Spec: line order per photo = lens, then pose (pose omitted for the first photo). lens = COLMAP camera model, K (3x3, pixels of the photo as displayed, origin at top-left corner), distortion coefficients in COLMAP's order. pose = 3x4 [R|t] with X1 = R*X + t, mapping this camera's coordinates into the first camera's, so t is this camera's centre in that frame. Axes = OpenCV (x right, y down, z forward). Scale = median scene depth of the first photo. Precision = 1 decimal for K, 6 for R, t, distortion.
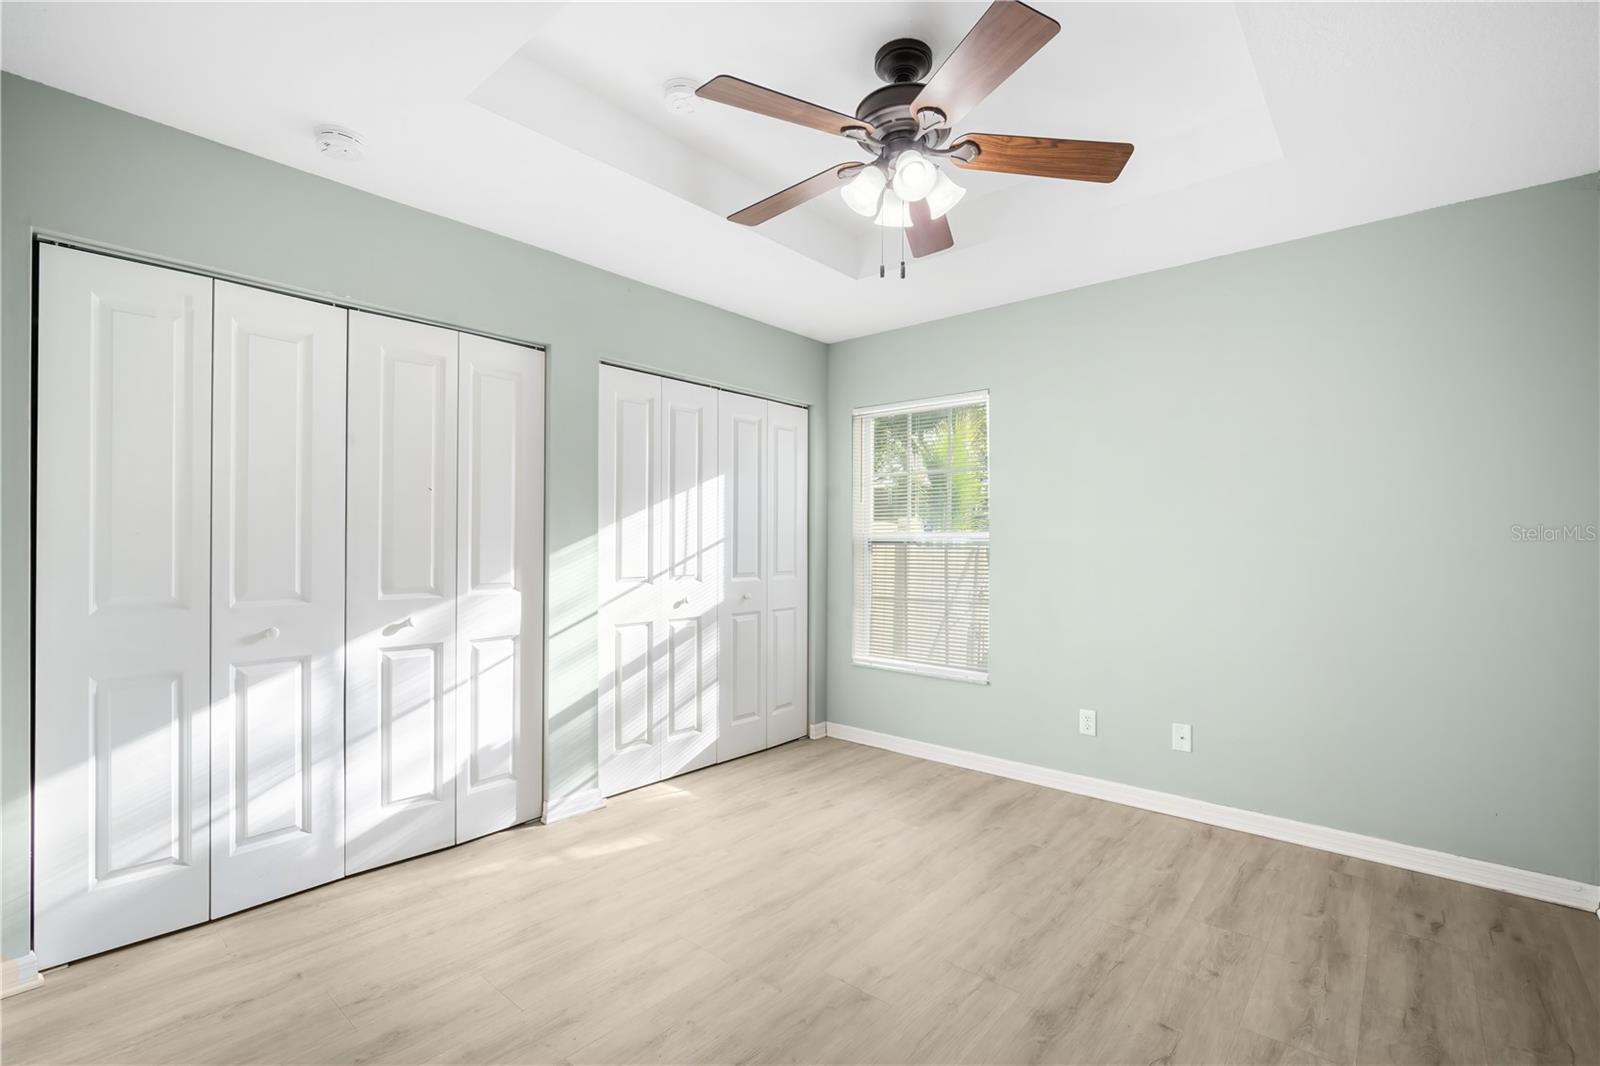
lens RADIAL K [[706.9, 0, 792.9], [0, 706.9, 536.3], [0, 0, 1]] dist [-0.005658, 0.000084]
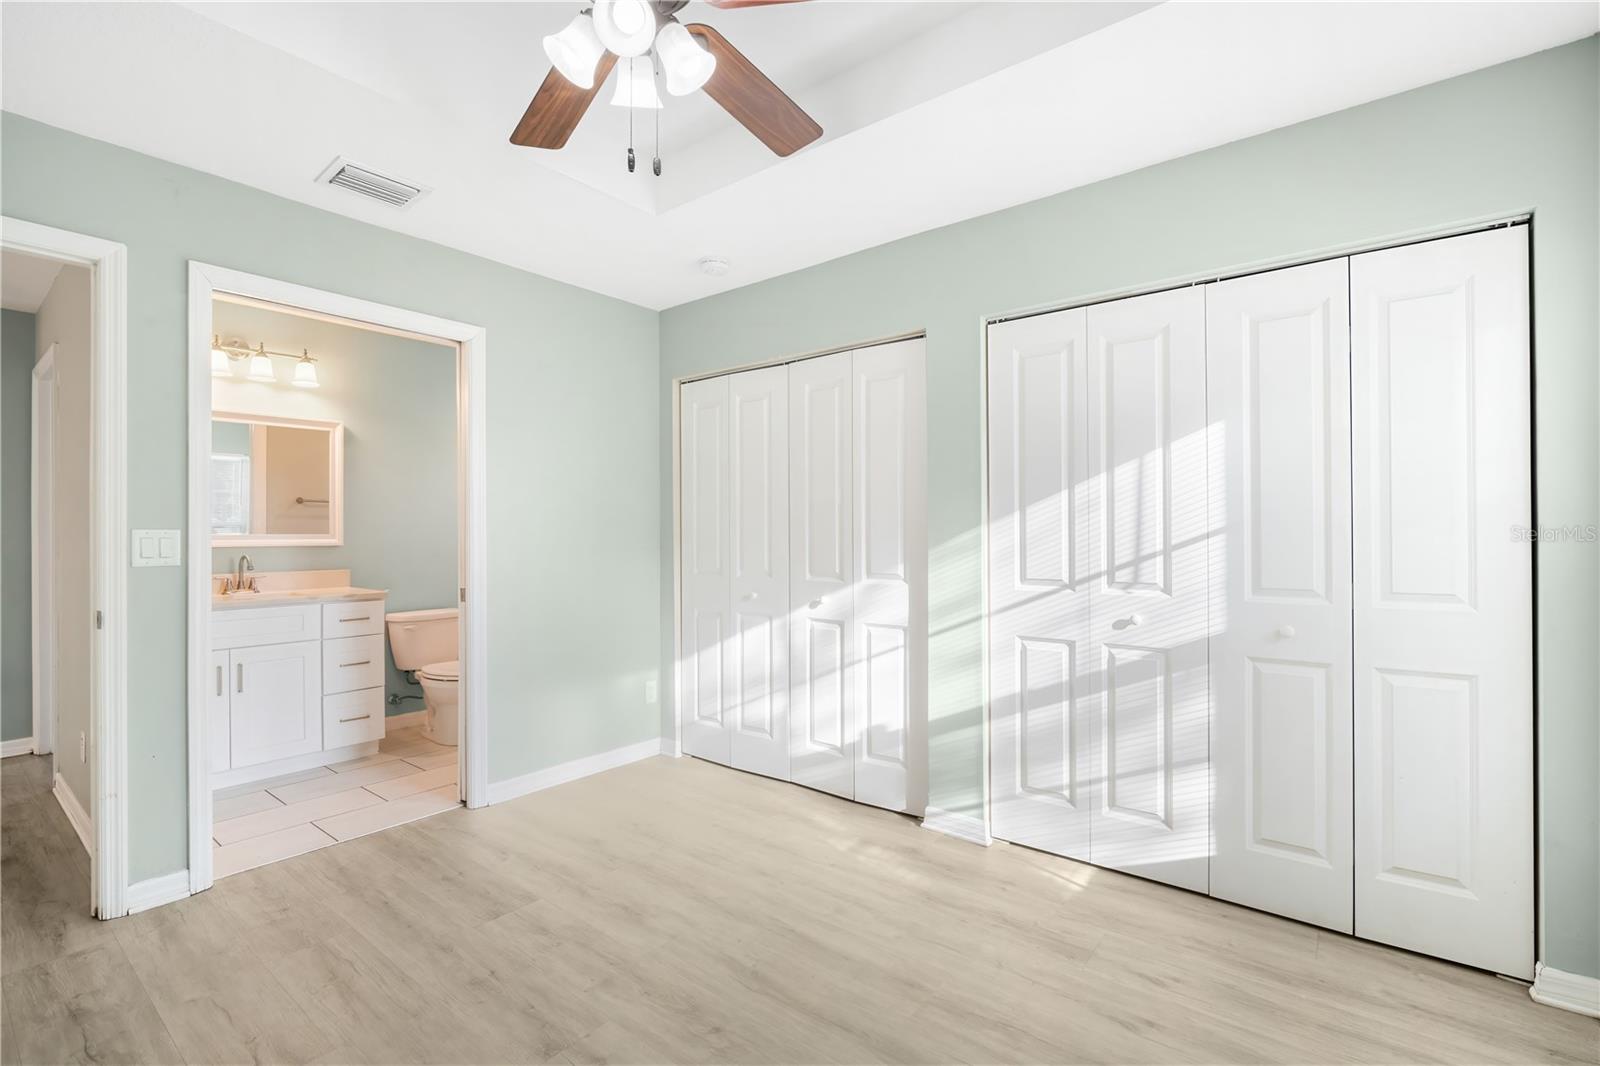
lens RADIAL K [[706.9, 0, 777.2], [0, 706.9, 533.9], [0, 0, 1]] dist [-0.005658, 0.000084]
pose [[0.059190, -0.006760, -0.998224, 0.593940], [0.010528, 0.999926, -0.006147, 0.010059], [0.998191, -0.010145, 0.059256, 0.734056]]
